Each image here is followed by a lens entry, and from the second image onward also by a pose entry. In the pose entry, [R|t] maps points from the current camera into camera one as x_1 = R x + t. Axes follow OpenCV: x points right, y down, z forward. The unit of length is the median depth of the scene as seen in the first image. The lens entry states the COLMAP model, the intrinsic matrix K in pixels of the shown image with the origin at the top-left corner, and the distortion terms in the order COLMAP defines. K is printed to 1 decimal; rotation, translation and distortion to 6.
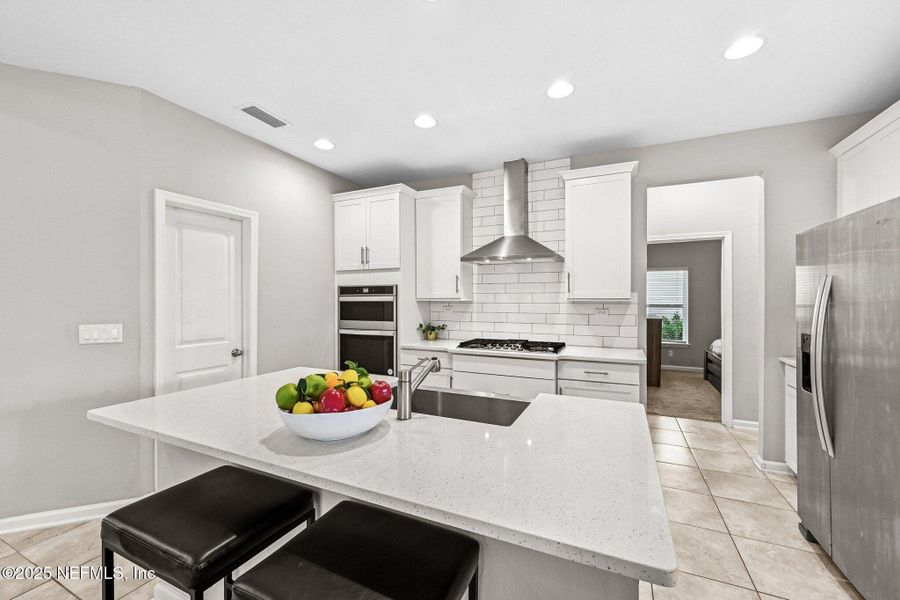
lens RADIAL K [[356.3, 0, 456.2], [0, 356.3, 298.4], [0, 0, 1]] dist [-0.004391, 0.000109]
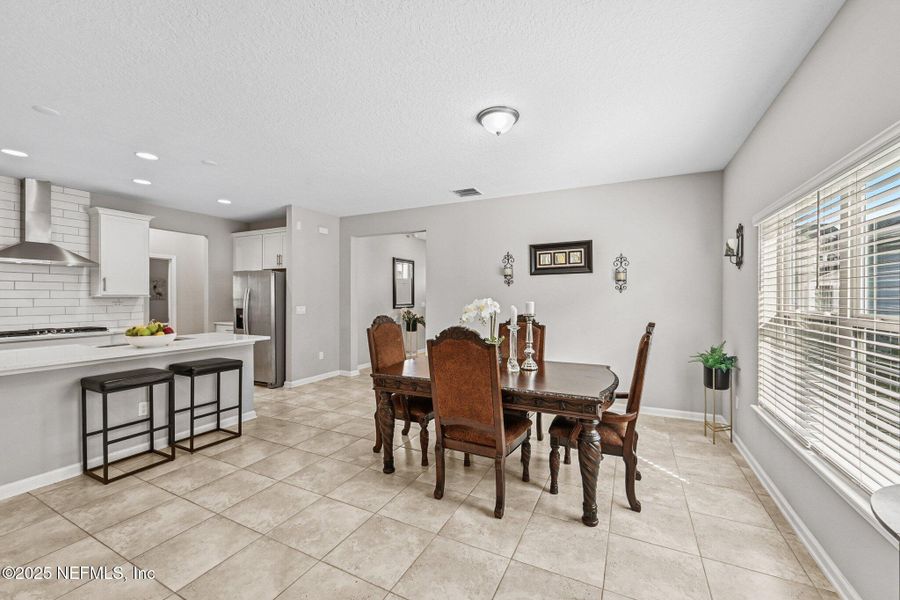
lens RADIAL K [[356.3, 0, 459.5], [0, 356.3, 297.7], [0, 0, 1]] dist [-0.004391, 0.000109]
pose [[0.026244, -0.002973, 0.999651, -0.994481], [-0.005207, 0.999982, 0.003111, -0.001120], [-0.999642, -0.005287, 0.026228, -0.464688]]
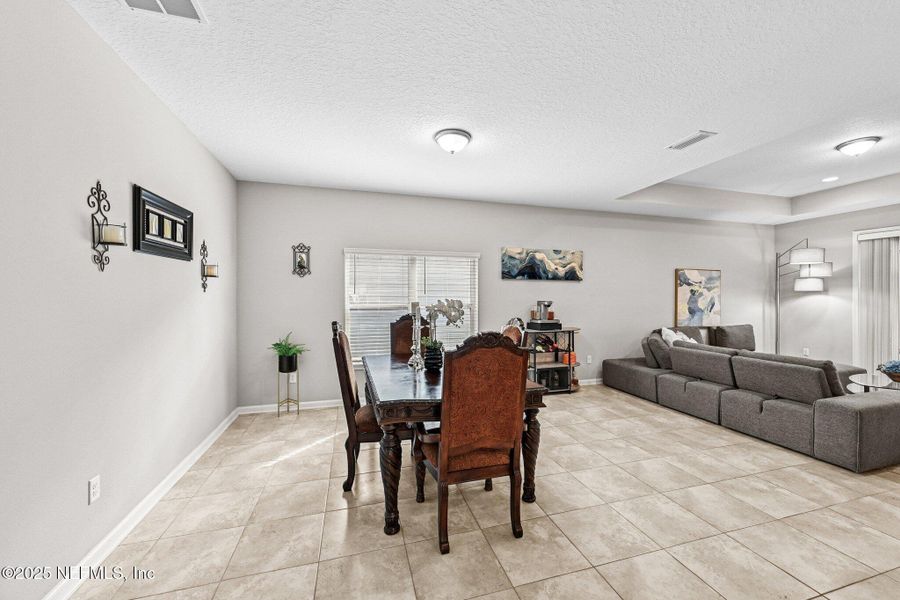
lens RADIAL K [[356.3, 0, 456.4], [0, 356.3, 298.0], [0, 0, 1]] dist [-0.004391, 0.000109]
pose [[-0.756370, -0.000260, -0.654144, 0.343154], [0.001516, 0.999997, -0.002150, 0.001708], [0.654142, -0.002618, -0.756367, 0.137718]]
